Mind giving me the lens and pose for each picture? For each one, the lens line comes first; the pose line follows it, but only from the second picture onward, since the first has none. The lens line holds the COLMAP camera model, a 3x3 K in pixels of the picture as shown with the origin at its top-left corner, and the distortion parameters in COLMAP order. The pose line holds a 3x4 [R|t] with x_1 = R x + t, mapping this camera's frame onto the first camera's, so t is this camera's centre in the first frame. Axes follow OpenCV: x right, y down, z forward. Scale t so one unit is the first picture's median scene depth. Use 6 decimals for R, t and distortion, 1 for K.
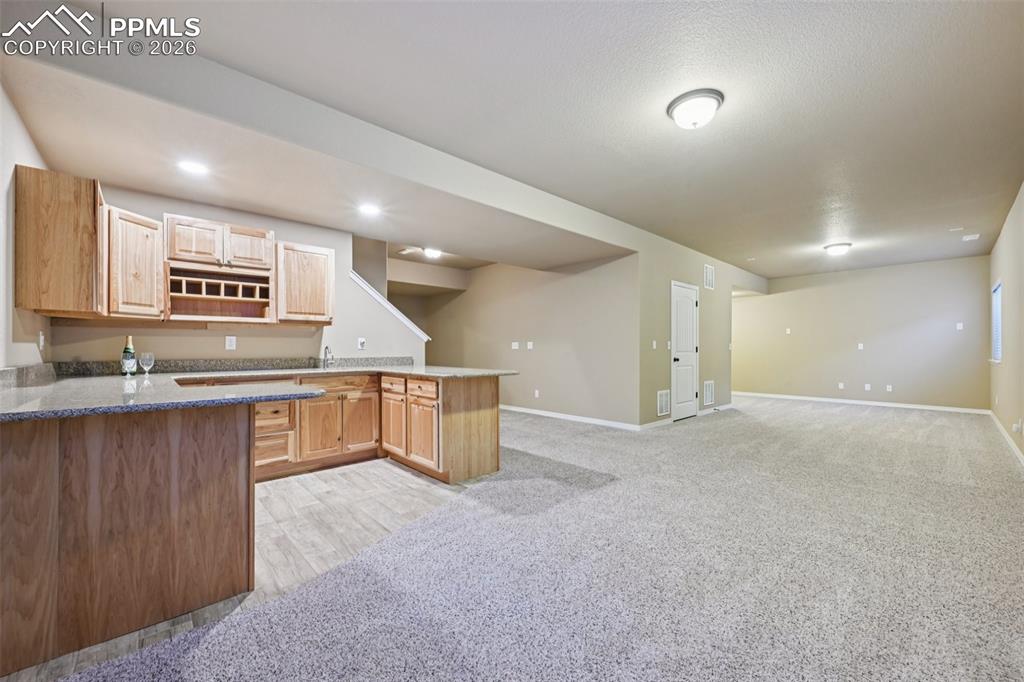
lens RADIAL K [[400.3, 0, 516.8], [0, 400.3, 346.0], [0, 0, 1]] dist [-0.000638, 0.000814]
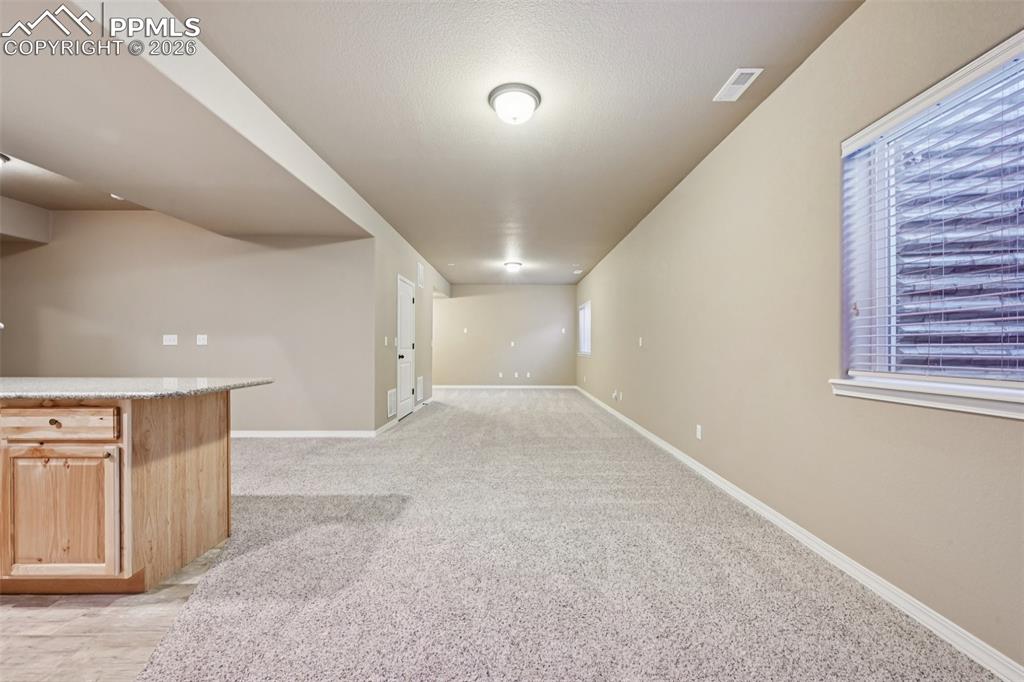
lens RADIAL K [[400.3, 0, 512.2], [0, 400.3, 344.0], [0, 0, 1]] dist [-0.000638, 0.000814]
pose [[0.679149, 0.005235, 0.733982, -0.221223], [-0.007567, 0.999971, -0.000130, 0.002554], [-0.733961, -0.005466, 0.679169, 0.252515]]
